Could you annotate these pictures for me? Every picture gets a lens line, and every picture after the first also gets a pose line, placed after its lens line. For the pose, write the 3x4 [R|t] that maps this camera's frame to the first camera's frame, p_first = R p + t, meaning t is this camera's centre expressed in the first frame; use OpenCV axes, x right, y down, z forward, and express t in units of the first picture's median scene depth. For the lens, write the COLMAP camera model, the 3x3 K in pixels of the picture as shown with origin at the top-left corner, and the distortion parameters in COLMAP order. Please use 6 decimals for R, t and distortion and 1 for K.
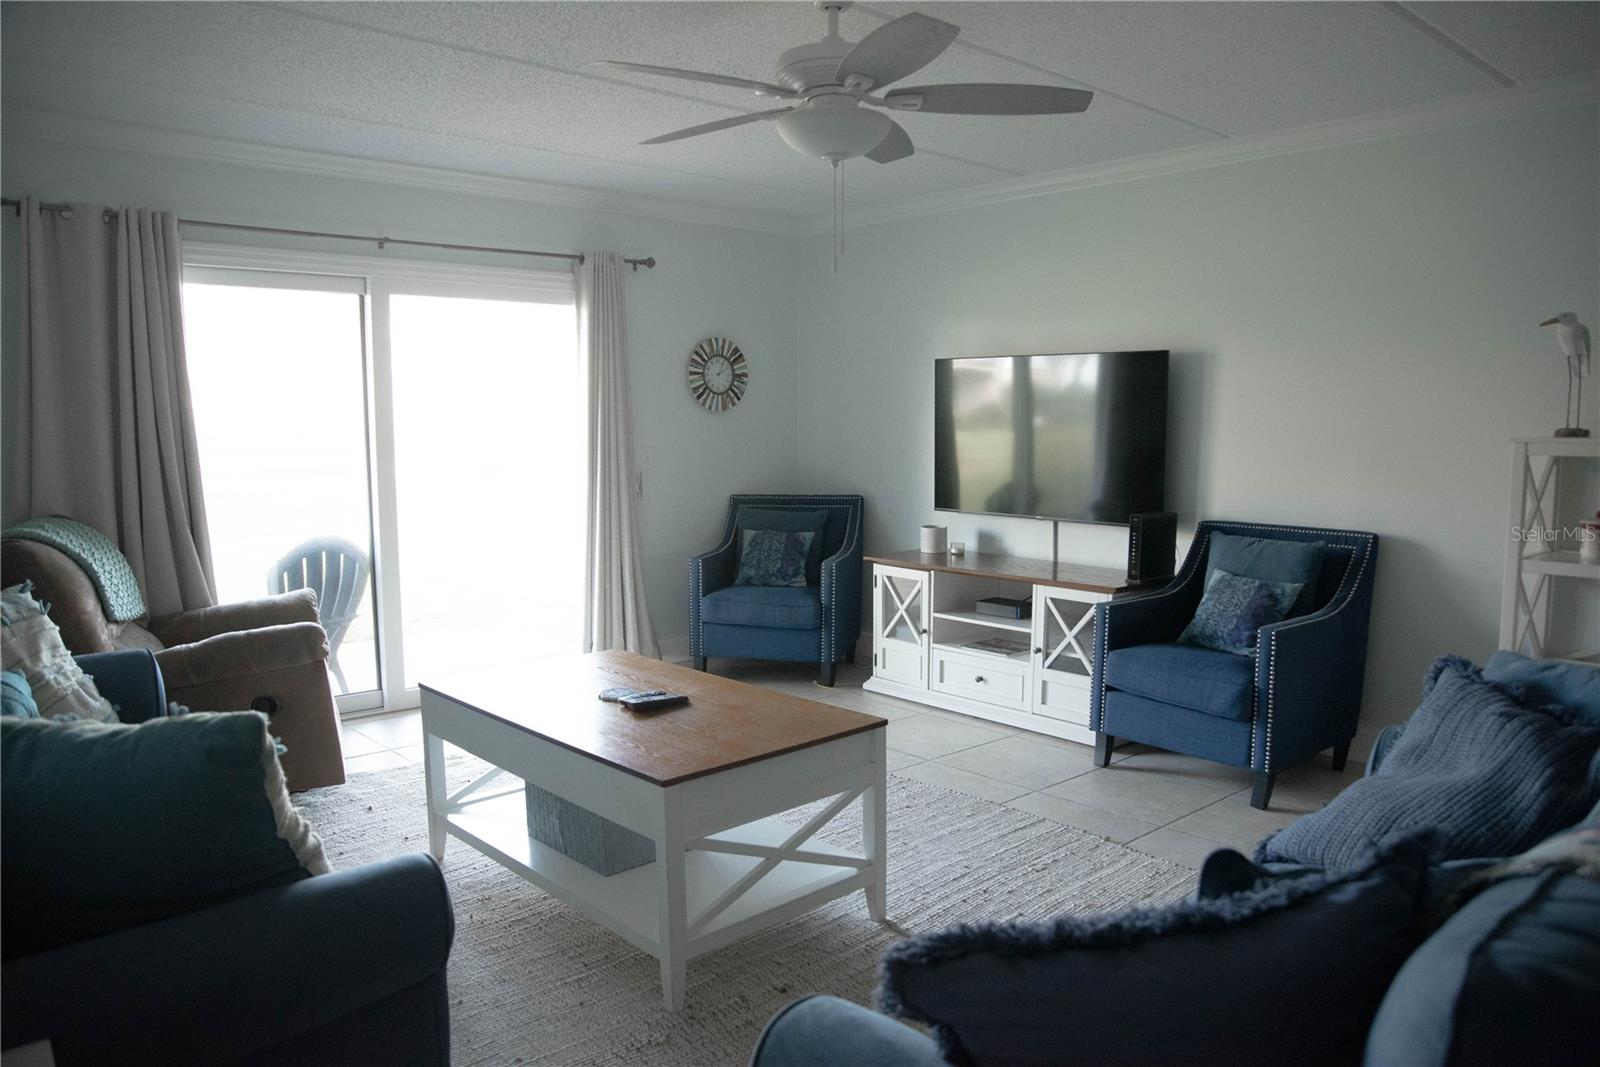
lens RADIAL K [[1118.4, 0, 807.3], [0, 1118.4, 542.1], [0, 0, 1]] dist [-0.119022, 0.067422]
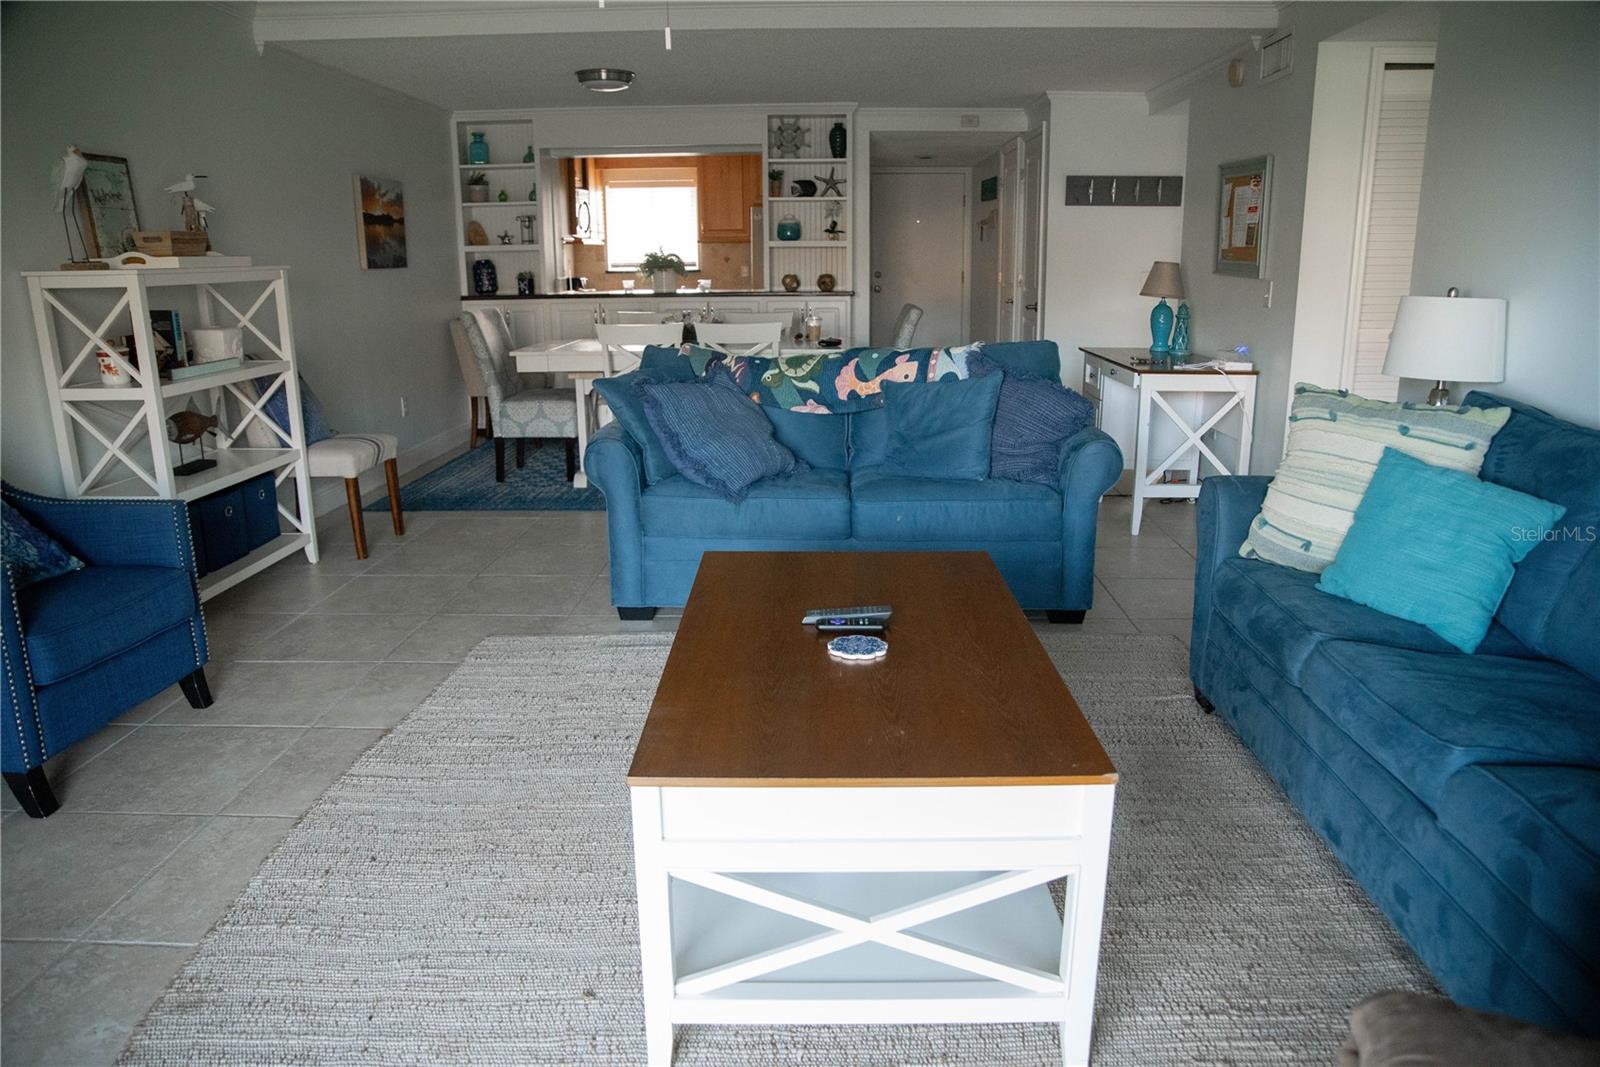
lens RADIAL K [[1118.4, 0, 798.5], [0, 1118.4, 546.9], [0, 0, 1]] dist [-0.119022, 0.067422]
pose [[-0.723630, -0.169533, 0.669043, -0.336364], [0.083901, 0.940567, 0.329082, -0.083587], [-0.685070, 0.294267, -0.666398, 0.835651]]
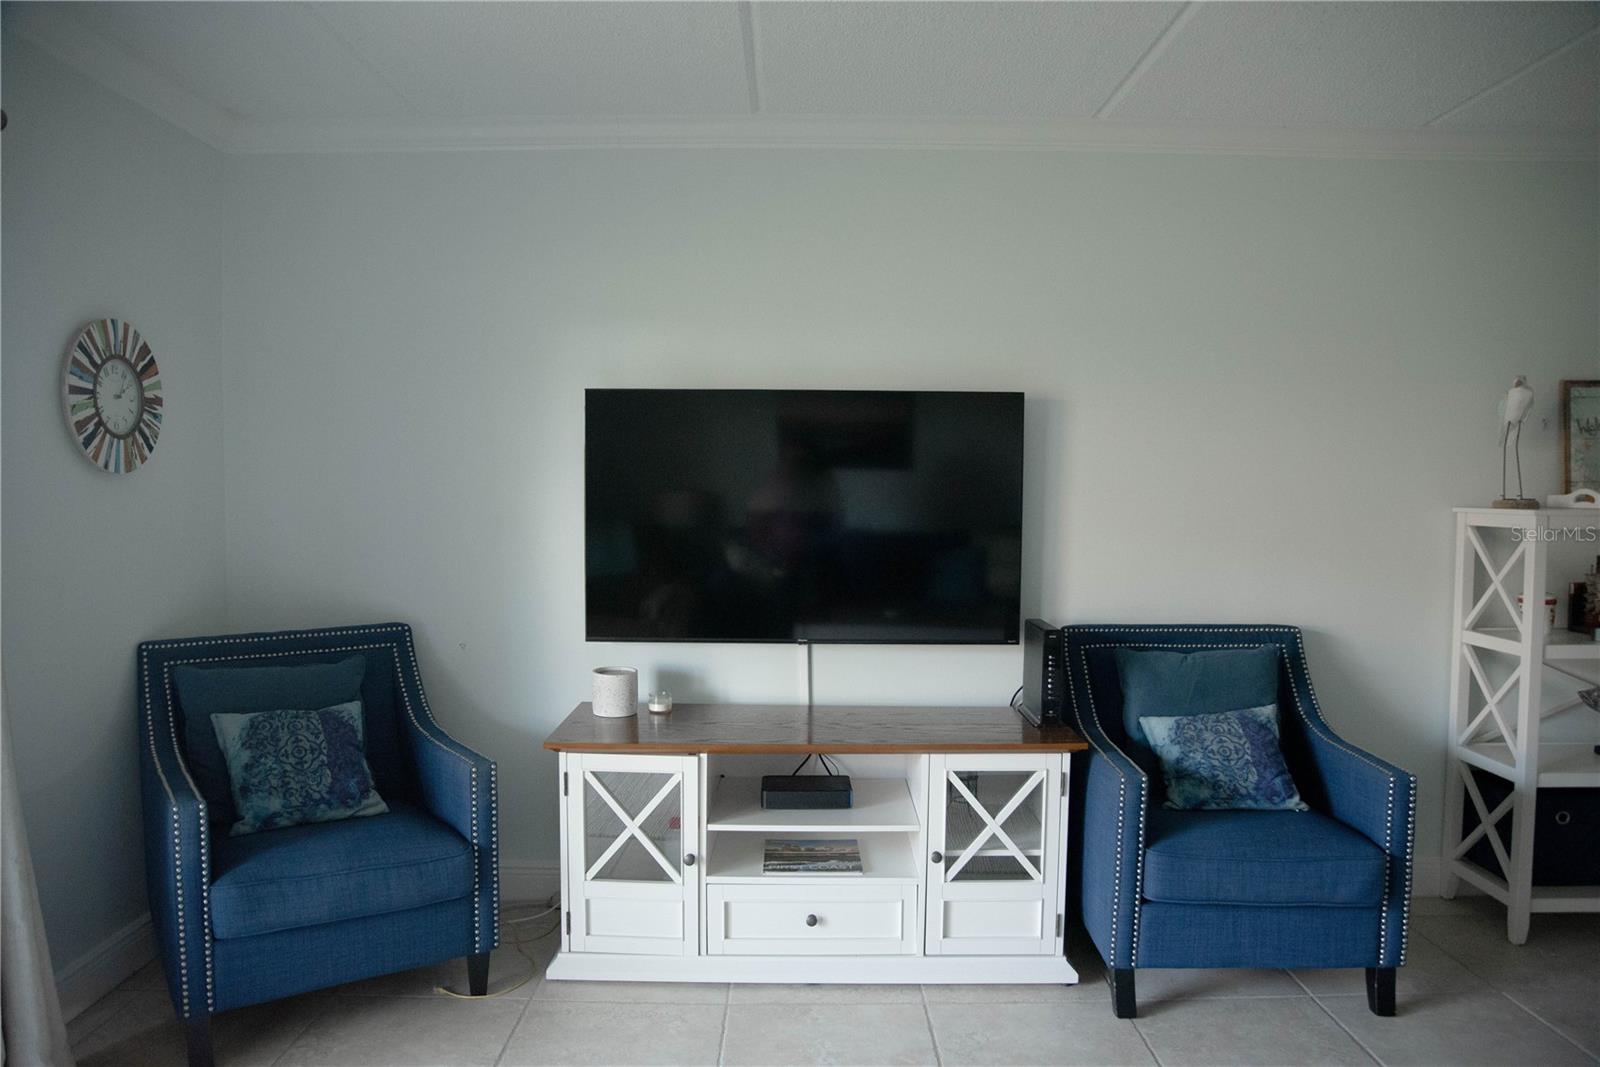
lens RADIAL K [[1118.4, 0, 813.4], [0, 1118.4, 550.2], [0, 0, 1]] dist [-0.119022, 0.067422]
pose [[0.666931, -0.039328, 0.744081, -0.256238], [0.077918, 0.996812, -0.017154, -0.060250], [-0.741035, 0.069418, 0.667869, 0.535802]]
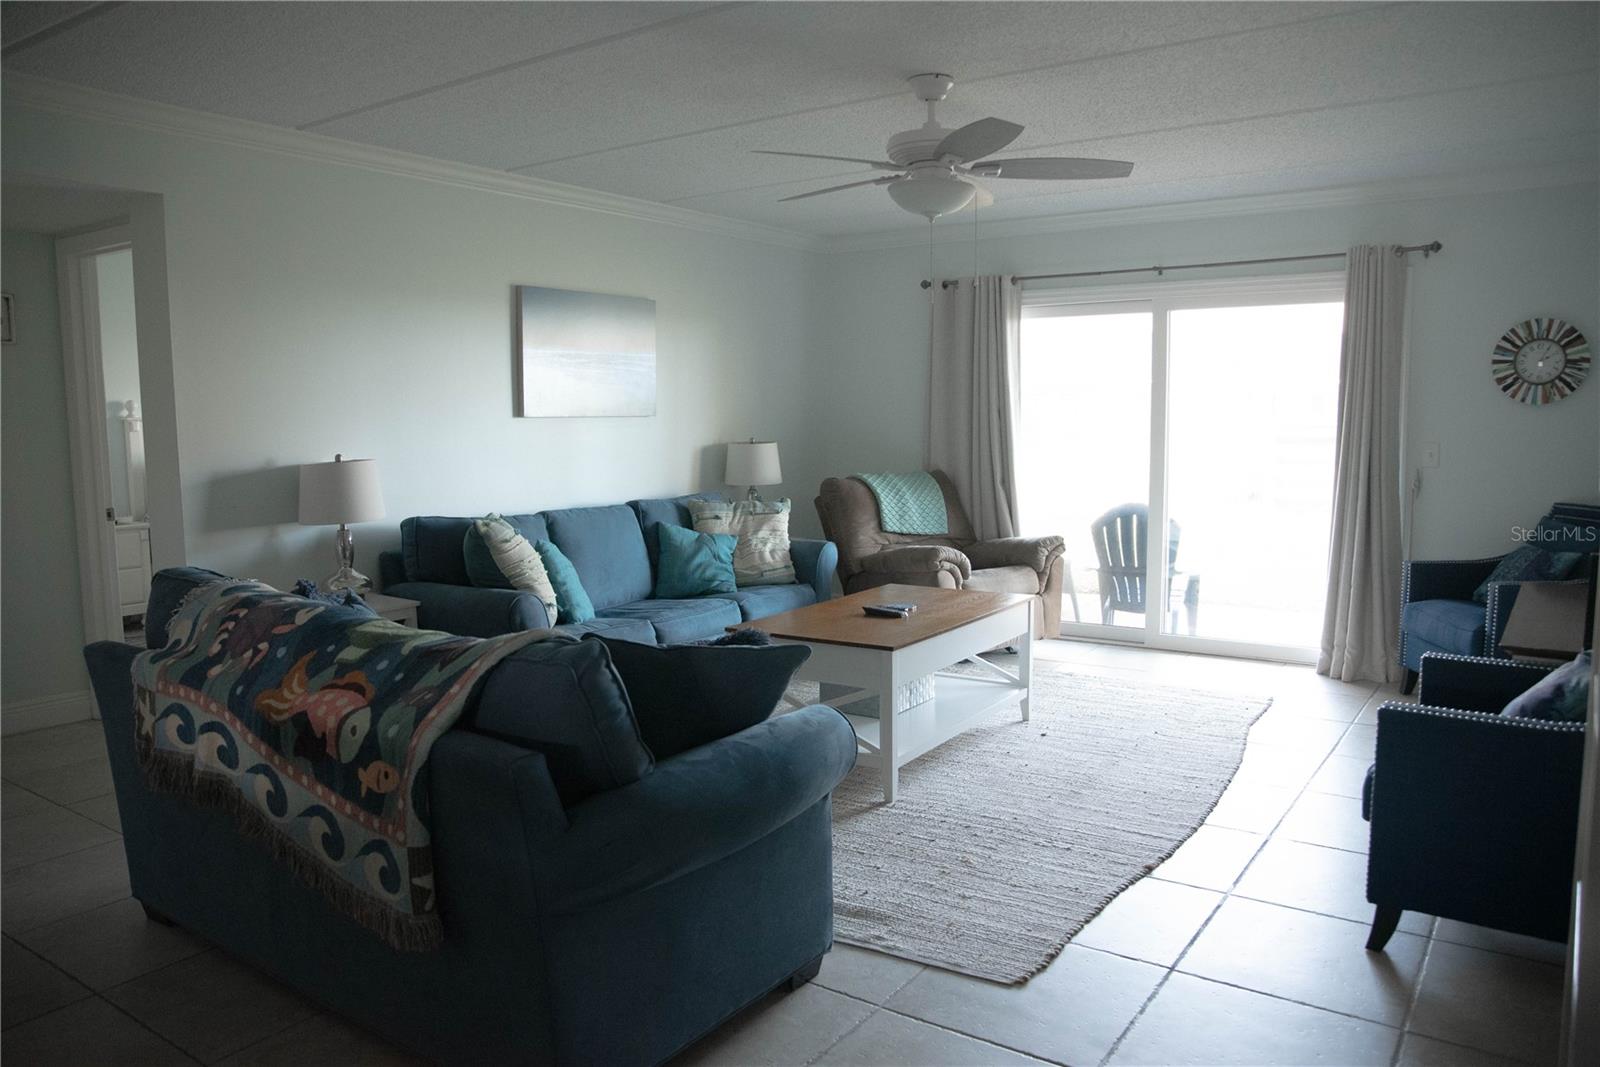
lens RADIAL K [[1118.4, 0, 814.8], [0, 1118.4, 530.3], [0, 0, 1]] dist [-0.119022, 0.067422]
pose [[0.233316, 0.096177, -0.967633, 0.678038], [-0.096414, 0.992481, 0.075400, -0.033830], [0.967610, 0.075701, 0.240834, 0.307438]]
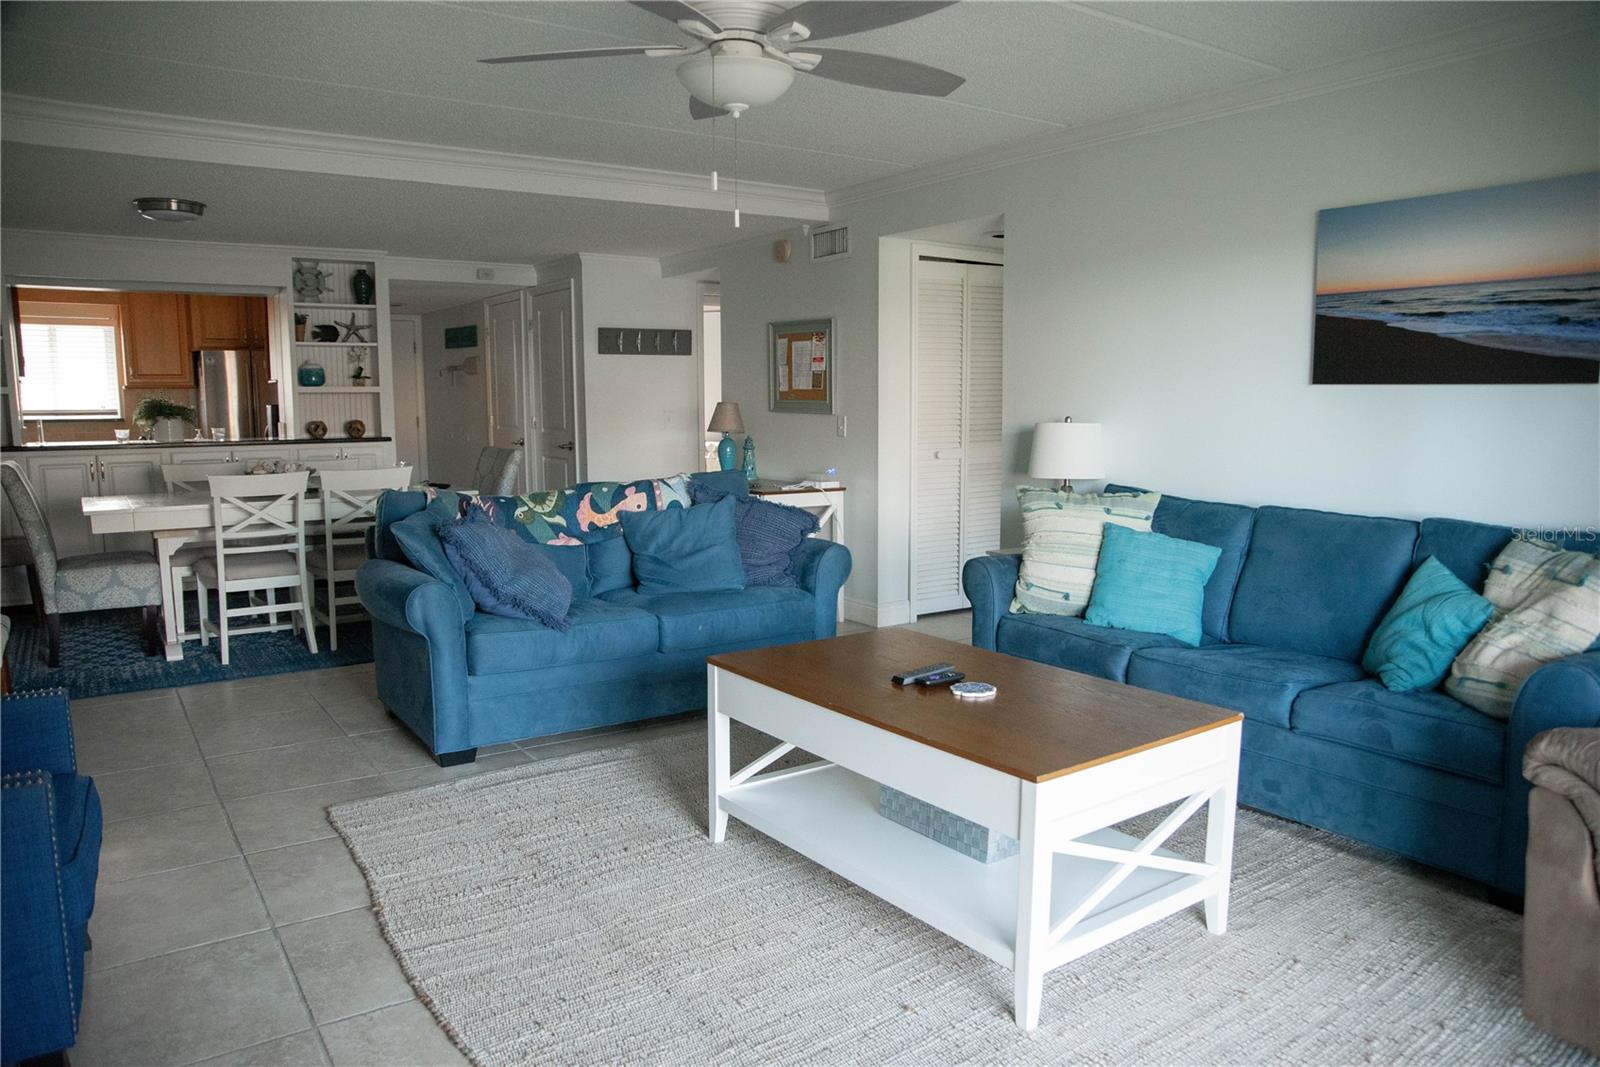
lens RADIAL K [[1118.4, 0, 829.1], [0, 1118.4, 532.4], [0, 0, 1]] dist [-0.119022, 0.067422]
pose [[-0.993594, -0.010969, 0.112478, -0.090234], [0.015067, 0.973534, 0.228043, -0.108286], [-0.112003, 0.228277, -0.967132, 1.055476]]
